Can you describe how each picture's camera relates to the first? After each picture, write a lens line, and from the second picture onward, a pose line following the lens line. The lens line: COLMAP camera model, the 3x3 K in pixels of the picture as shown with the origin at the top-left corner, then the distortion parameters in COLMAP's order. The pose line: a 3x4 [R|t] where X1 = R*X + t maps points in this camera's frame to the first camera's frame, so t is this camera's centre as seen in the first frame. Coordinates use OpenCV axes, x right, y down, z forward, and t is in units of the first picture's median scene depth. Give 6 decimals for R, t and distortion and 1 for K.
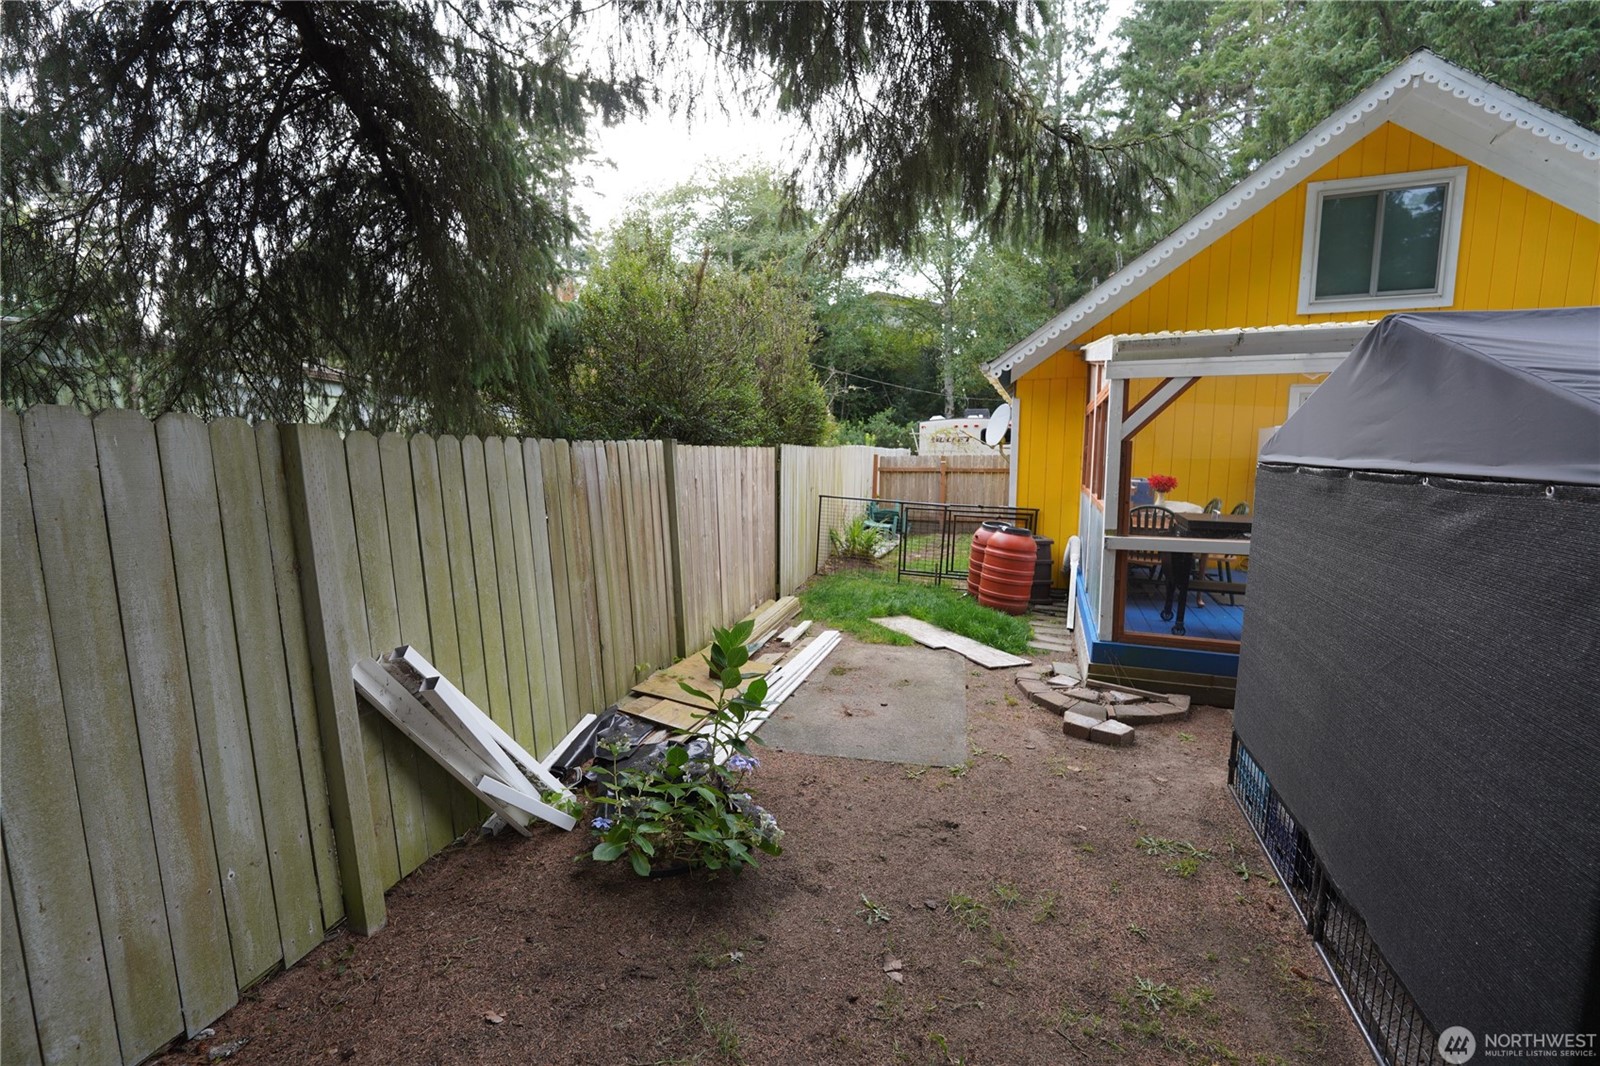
lens RADIAL K [[649.3, 0, 809.6], [0, 649.3, 535.5], [0, 0, 1]] dist [-0.008554, -0.002991]
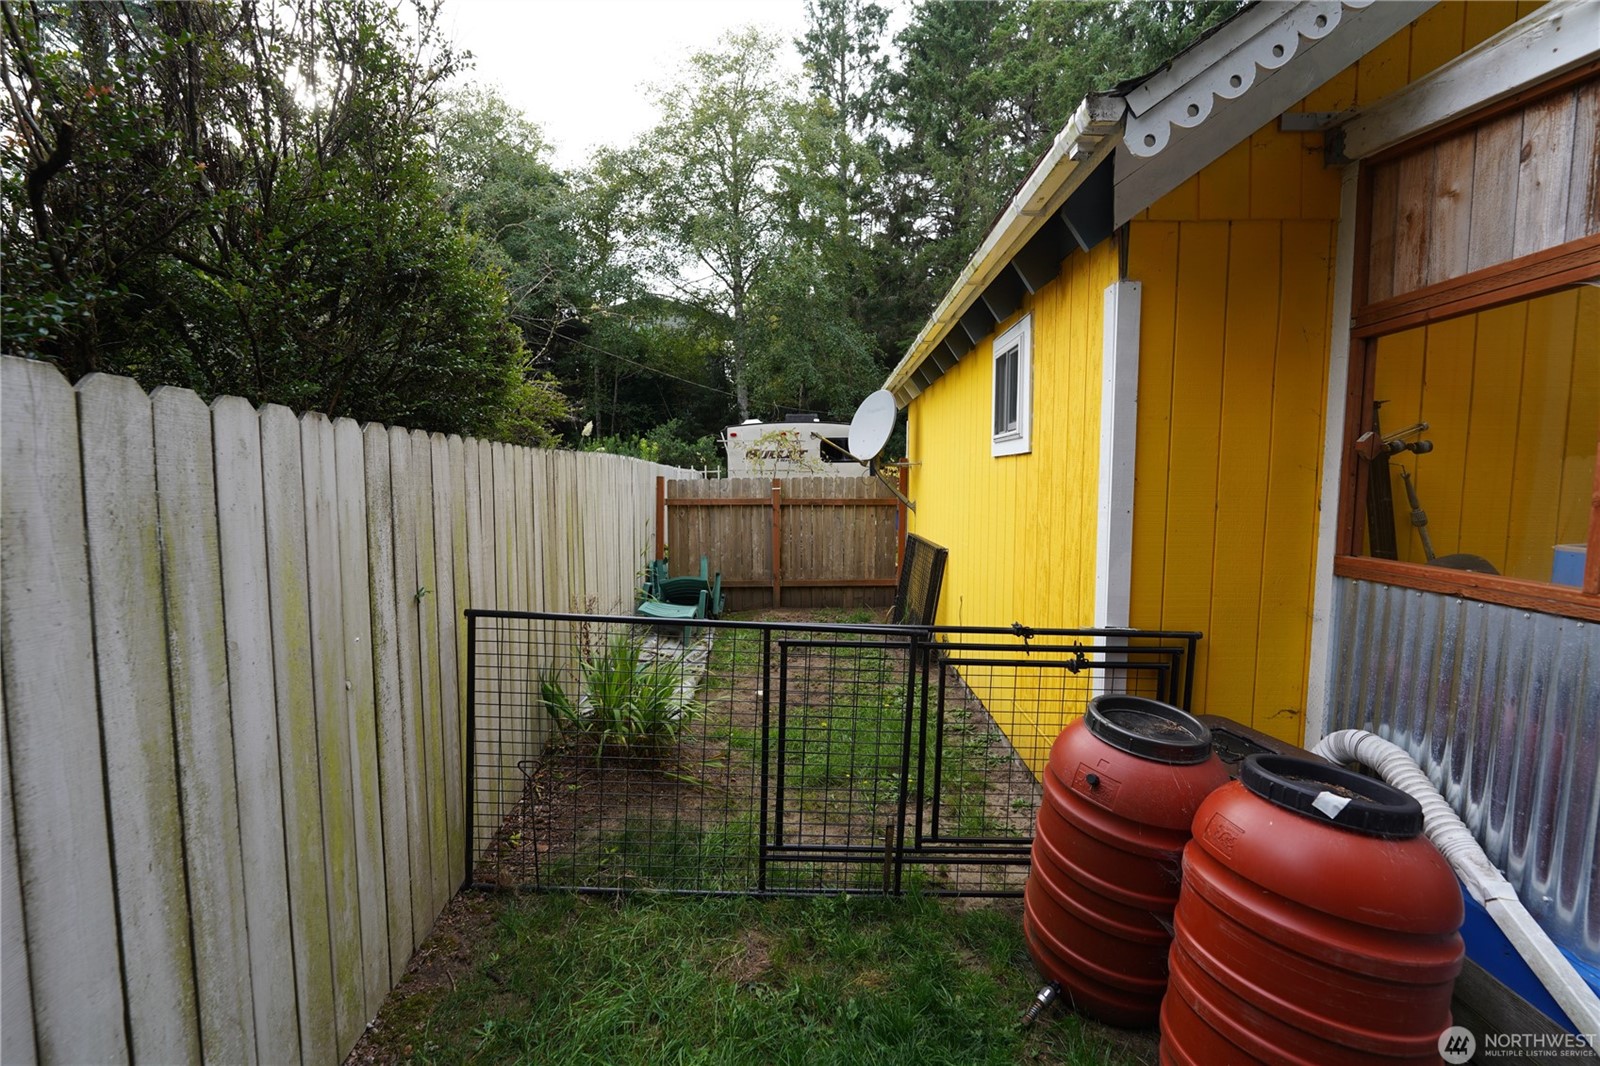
lens RADIAL K [[649.3, 0, 809.6], [0, 649.3, 535.5], [0, 0, 1]] dist [-0.008554, -0.002991]
pose [[0.944937, -0.030097, 0.325866, 0.038463], [0.043597, 0.998463, -0.034205, -0.046949], [-0.324336, 0.046528, 0.944797, 0.413900]]
